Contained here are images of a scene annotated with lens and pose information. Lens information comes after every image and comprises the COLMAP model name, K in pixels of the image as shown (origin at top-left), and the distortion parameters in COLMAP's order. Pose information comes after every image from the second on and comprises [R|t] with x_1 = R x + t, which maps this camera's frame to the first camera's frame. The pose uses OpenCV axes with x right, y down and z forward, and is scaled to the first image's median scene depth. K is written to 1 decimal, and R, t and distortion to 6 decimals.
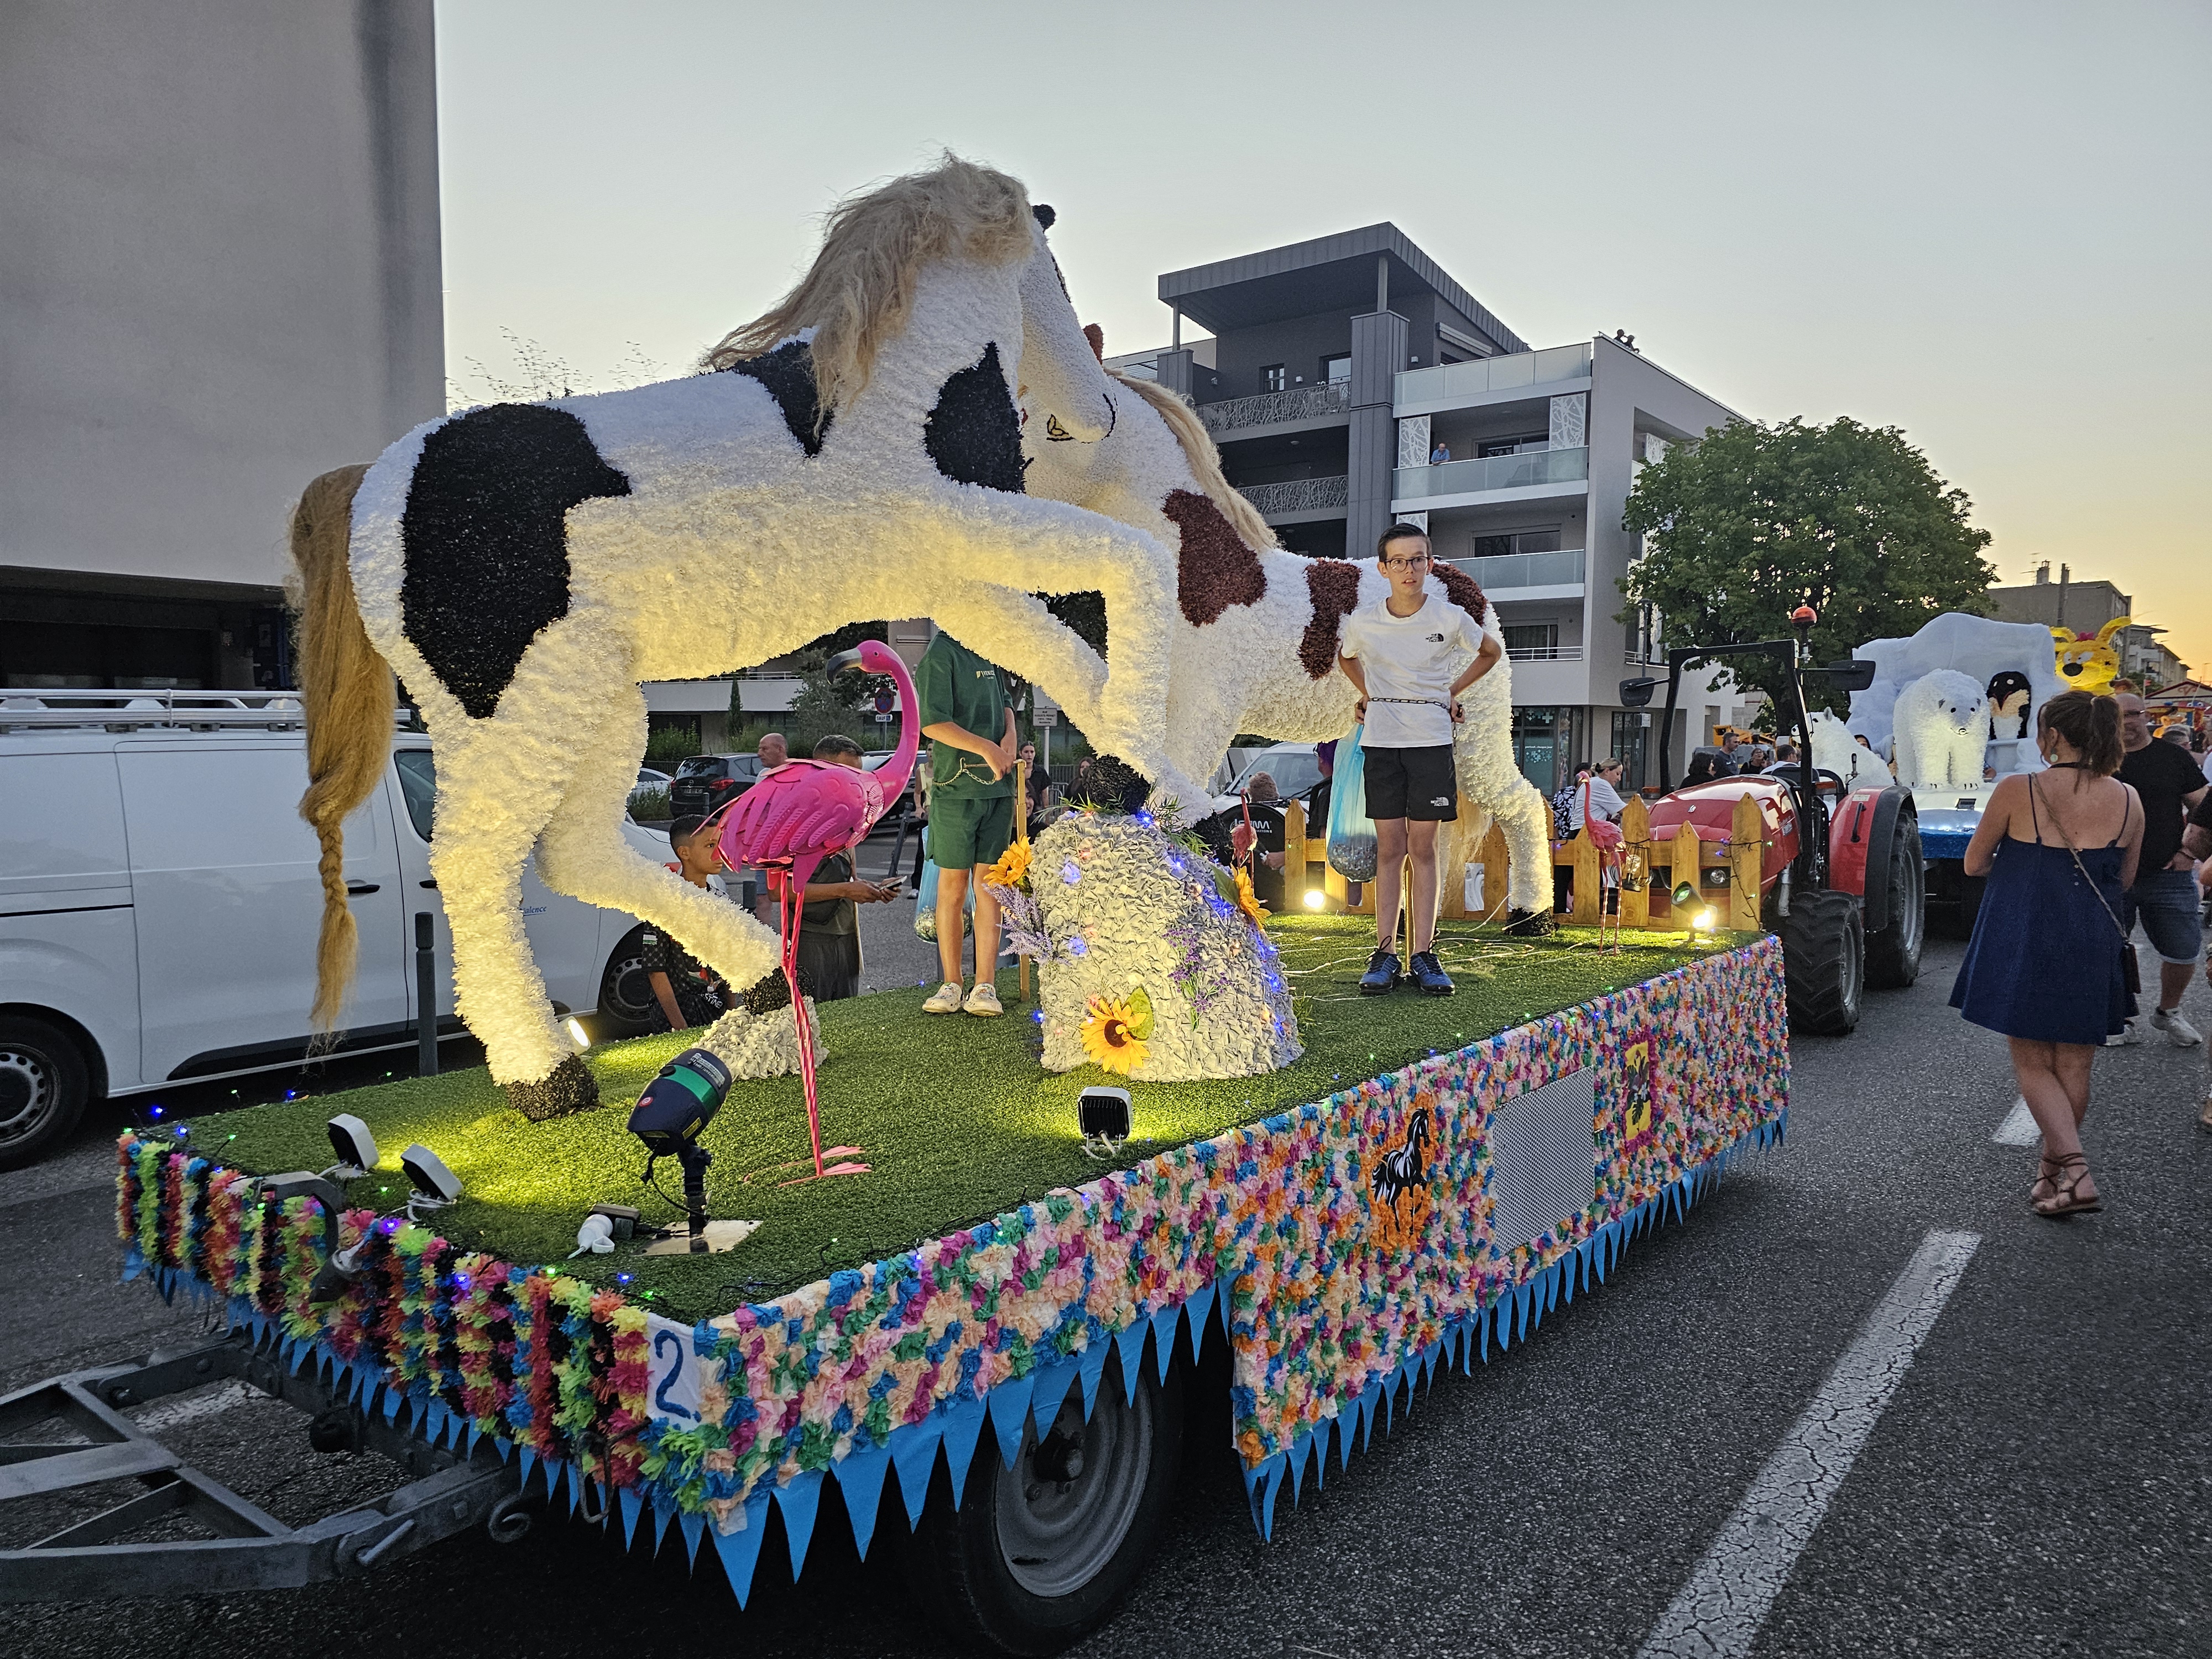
lens RADIAL K [[1453.3, 0, 1106.0], [0, 1453.3, 829.5], [0, 0, 1]] dist [-0.006921, -0.007783]
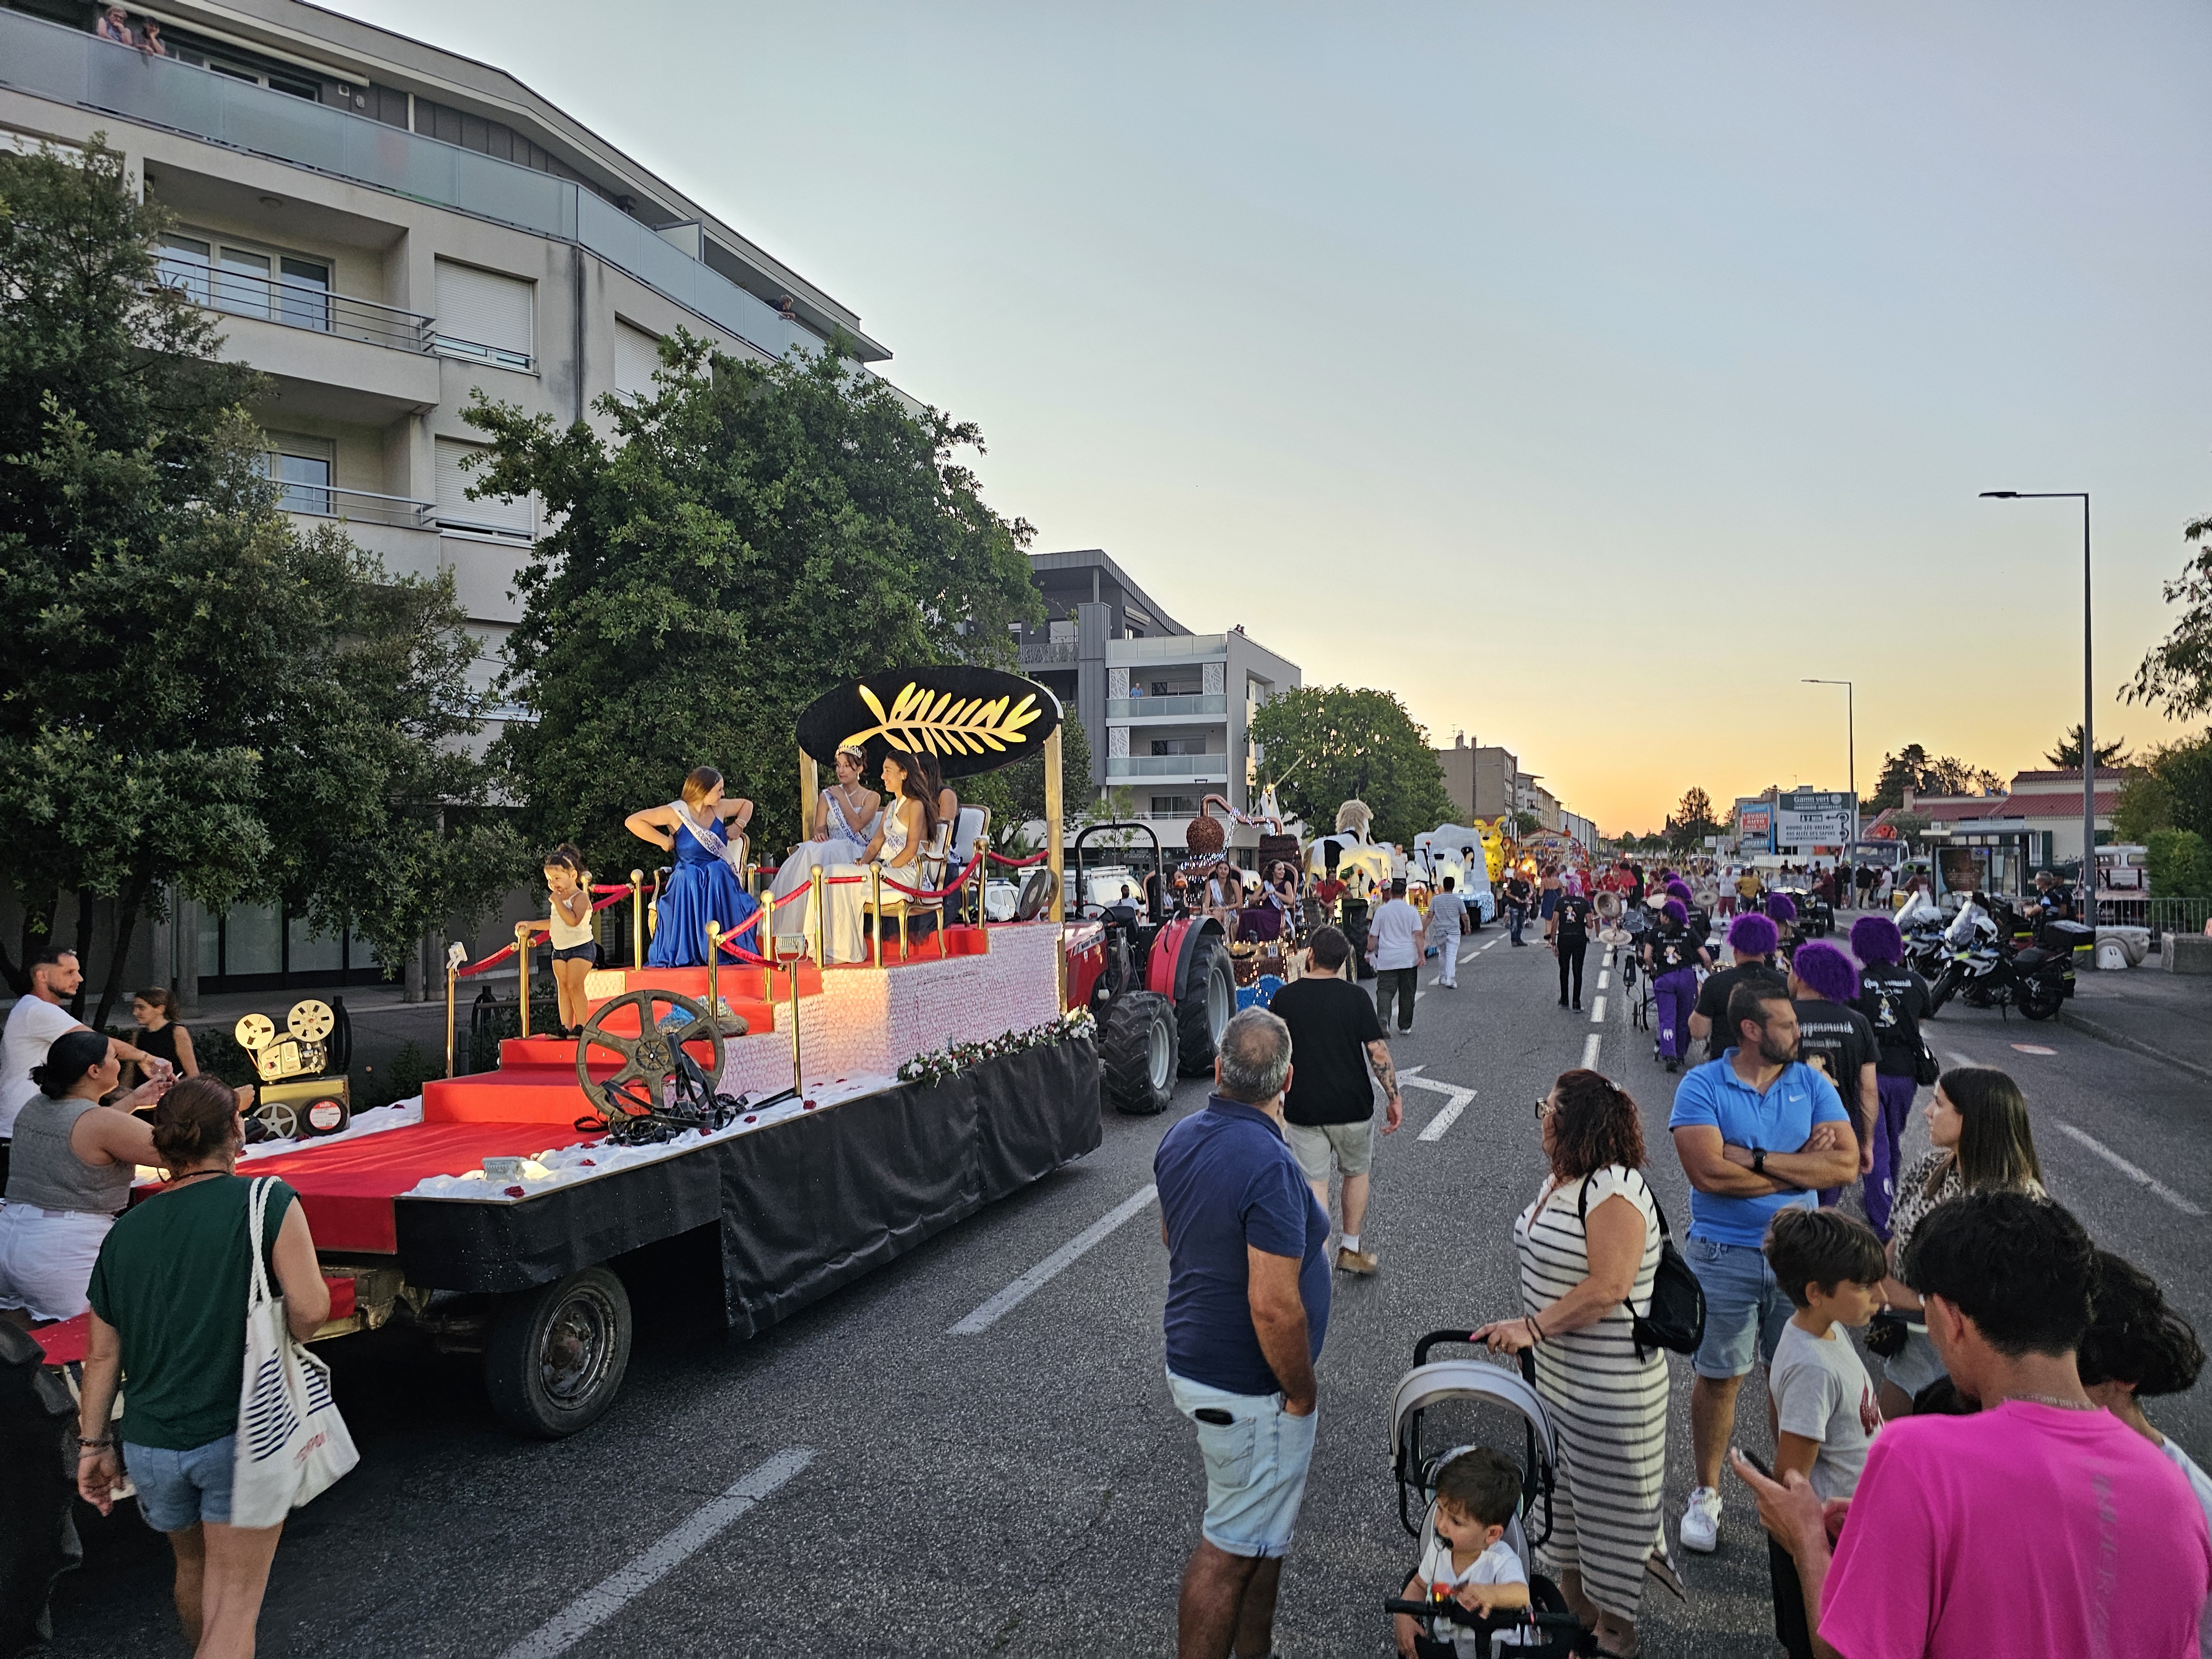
lens RADIAL K [[1453.3, 0, 1106.0], [0, 1453.3, 829.5], [0, 0, 1]] dist [-0.006921, -0.007783]
pose [[0.944951, -0.003814, 0.327189, -0.323471], [0.032565, 0.996064, -0.082438, 0.024800], [-0.325587, 0.088555, 0.941356, -0.483655]]
